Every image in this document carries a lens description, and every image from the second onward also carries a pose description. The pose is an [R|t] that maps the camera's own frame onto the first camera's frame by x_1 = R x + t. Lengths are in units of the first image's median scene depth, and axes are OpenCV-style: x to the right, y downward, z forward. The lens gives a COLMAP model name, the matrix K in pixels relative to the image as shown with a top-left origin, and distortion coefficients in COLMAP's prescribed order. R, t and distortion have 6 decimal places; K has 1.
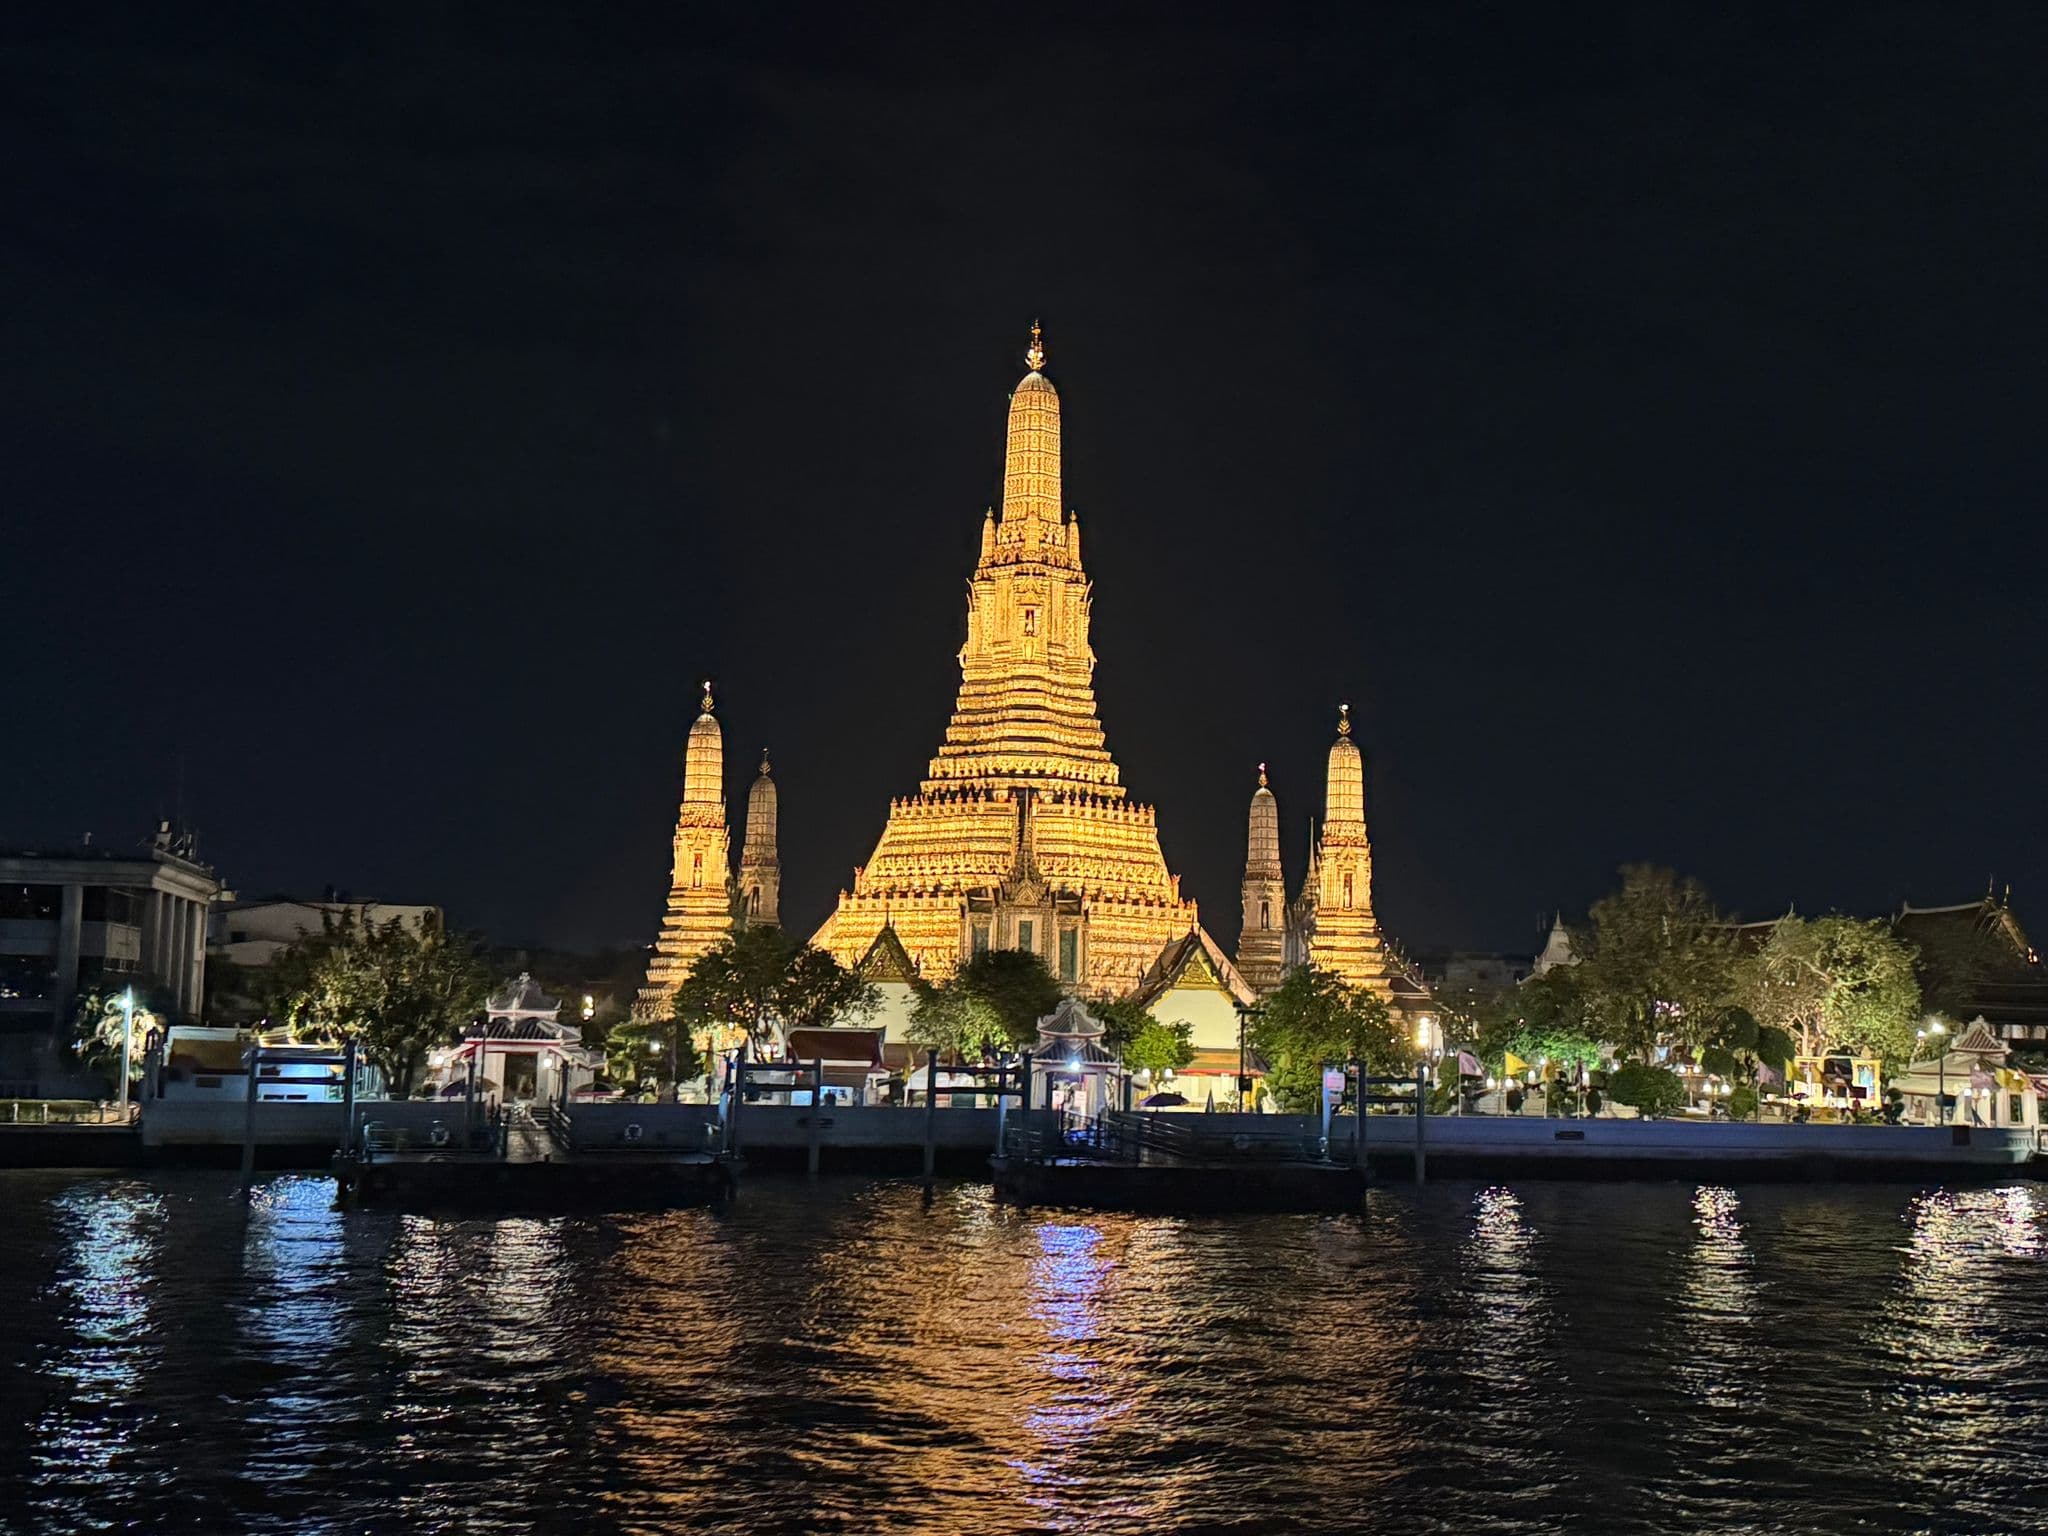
lens RADIAL K [[2591.7, 0, 1022.8], [0, 2591.7, 813.3], [0, 0, 1]] dist [0.196538, 0.008814]
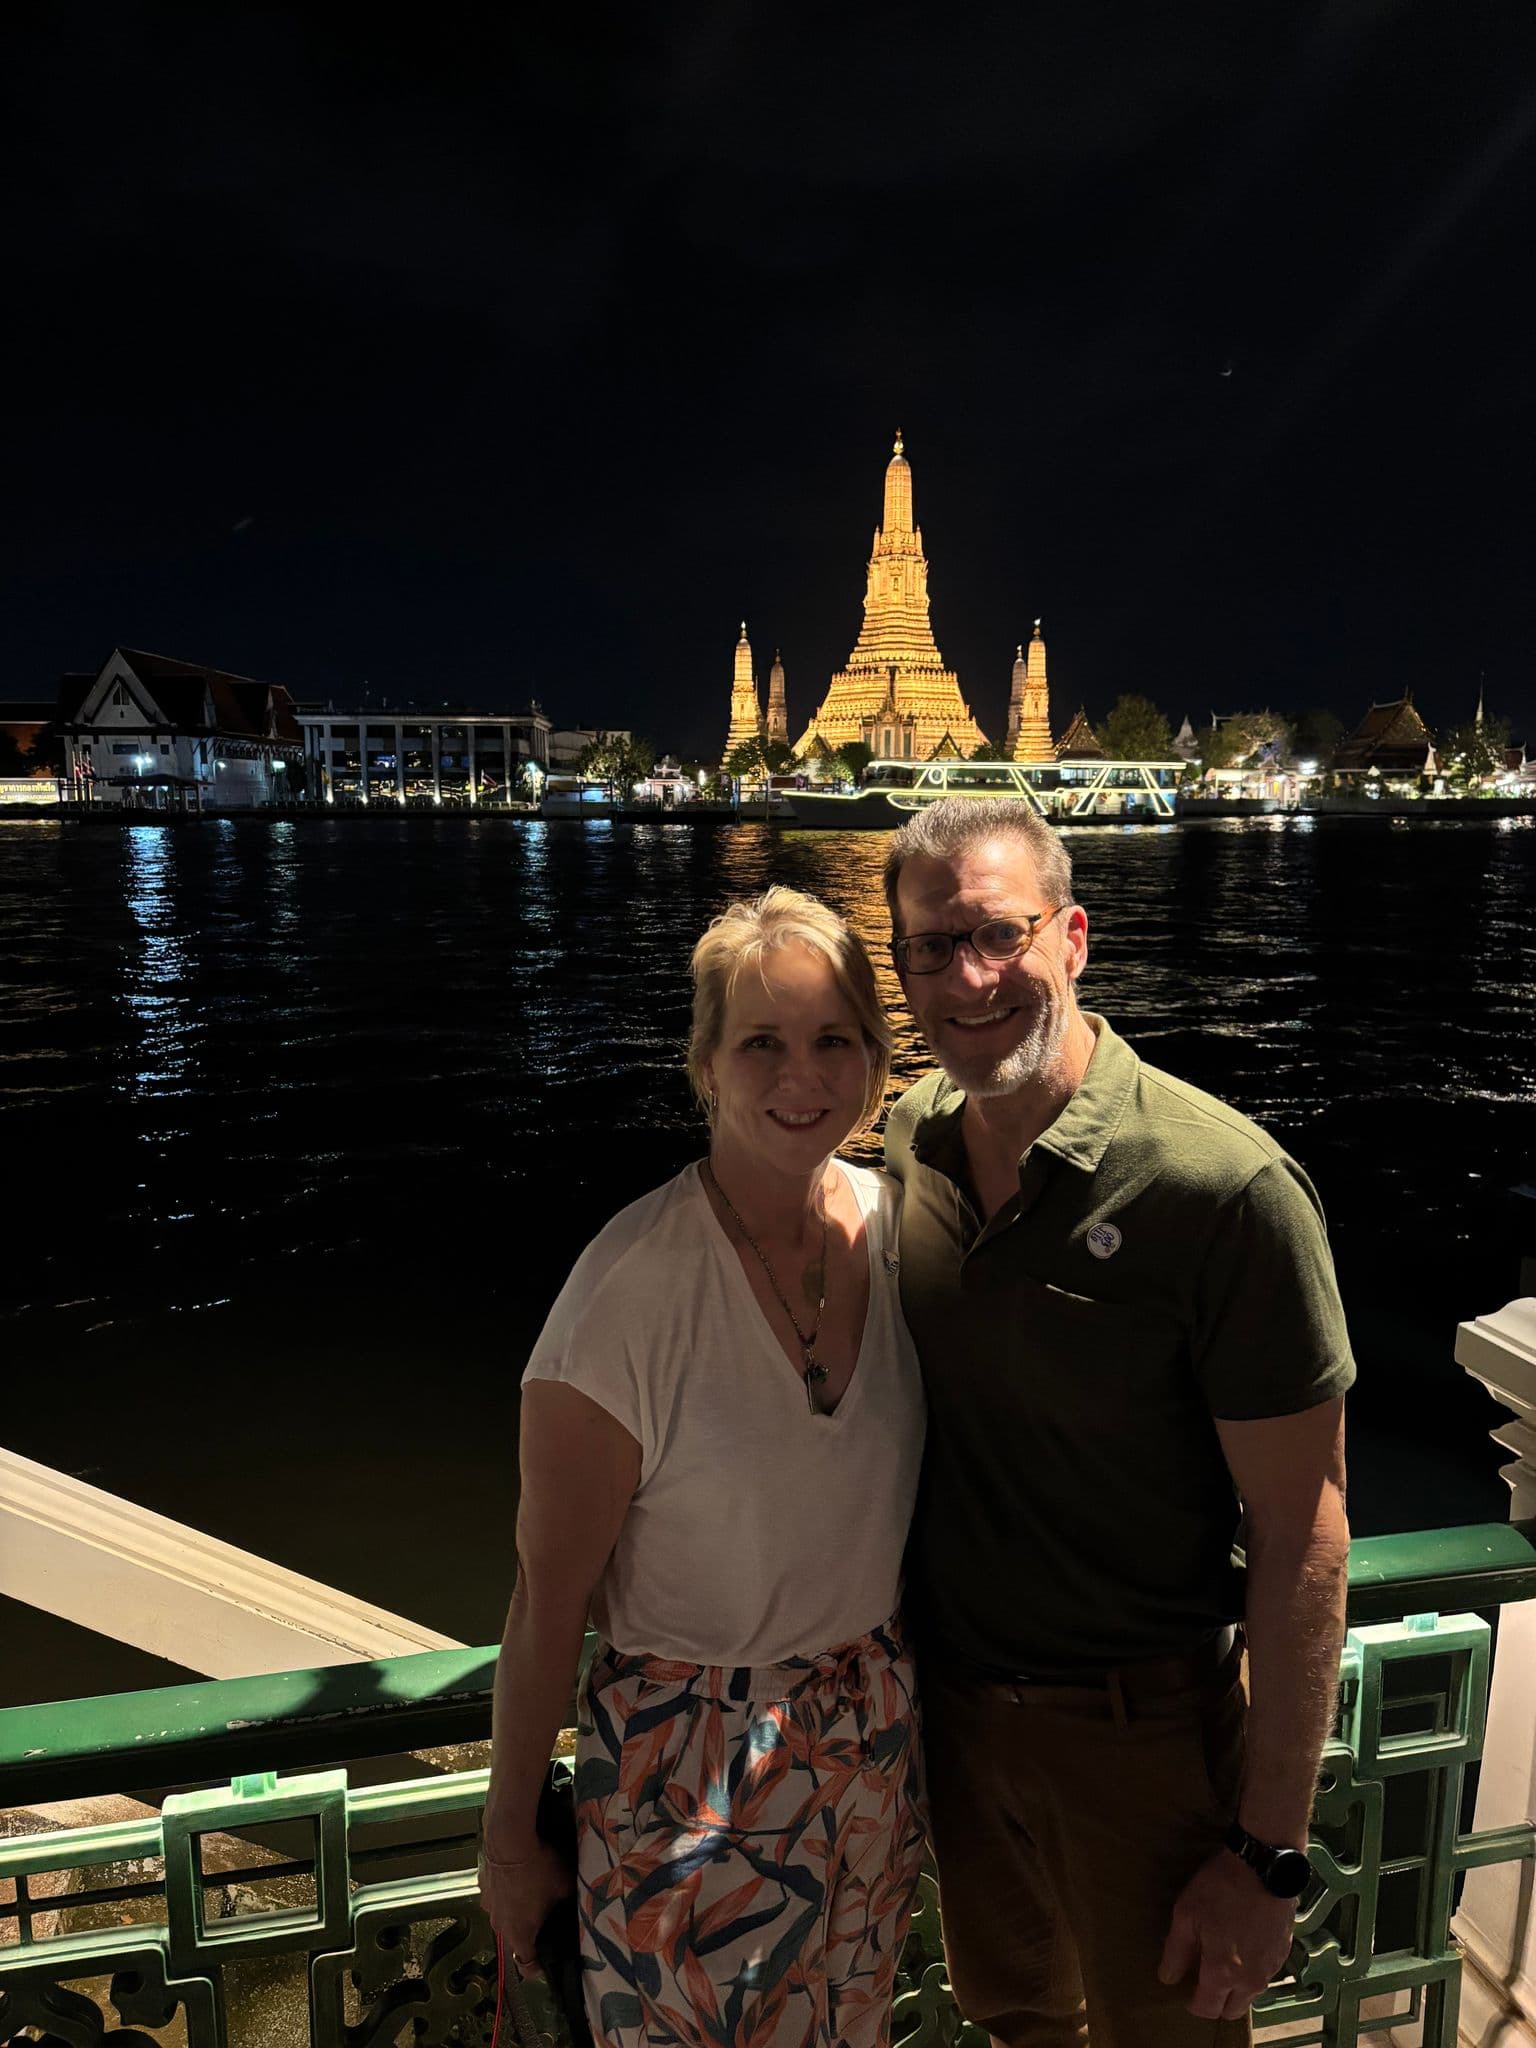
lens RADIAL K [[1432.5, 0, 768.0], [0, 1432.5, 1024.0], [0, 0, 1]] dist [0.095936, -0.186503]
pose [[0.991833, -0.007369, -0.127331, 0.047884], [0.037450, 0.971150, 0.235509, -0.007082], [0.121922, -0.238355, 0.963495, -0.233392]]
